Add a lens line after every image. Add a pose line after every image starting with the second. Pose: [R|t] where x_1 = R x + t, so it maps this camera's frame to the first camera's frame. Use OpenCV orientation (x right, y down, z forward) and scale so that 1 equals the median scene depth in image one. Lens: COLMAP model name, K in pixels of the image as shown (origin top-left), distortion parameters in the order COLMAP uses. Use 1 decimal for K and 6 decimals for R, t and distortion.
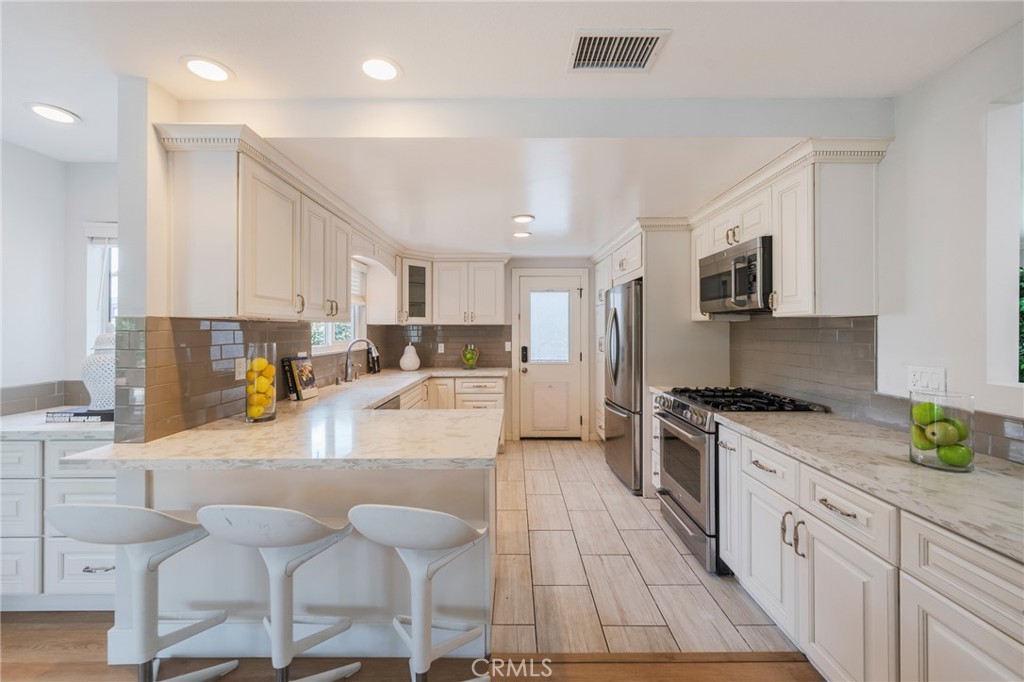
lens RADIAL K [[415.2, 0, 512.6], [0, 415.2, 325.5], [0, 0, 1]] dist [-0.001355, 0.000010]
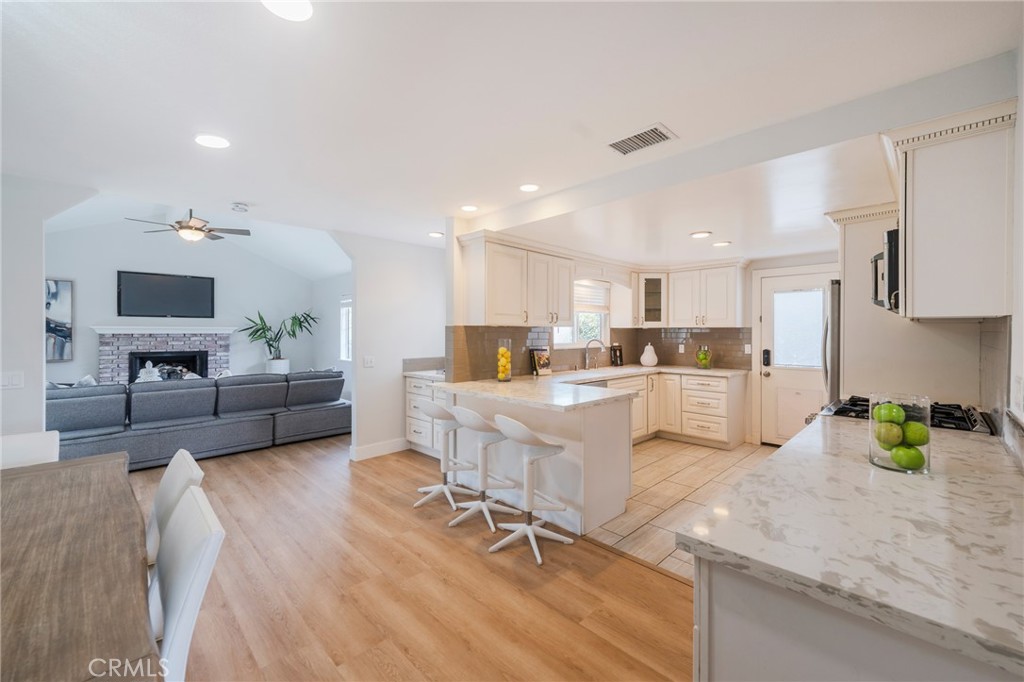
lens RADIAL K [[415.2, 0, 512.6], [0, 415.2, 325.5], [0, 0, 1]] dist [-0.001355, 0.000010]
pose [[0.703450, -0.009096, -0.710687, 0.350917], [0.004669, 0.999956, -0.008177, -0.000927], [0.710729, 0.002434, 0.703461, -0.125285]]
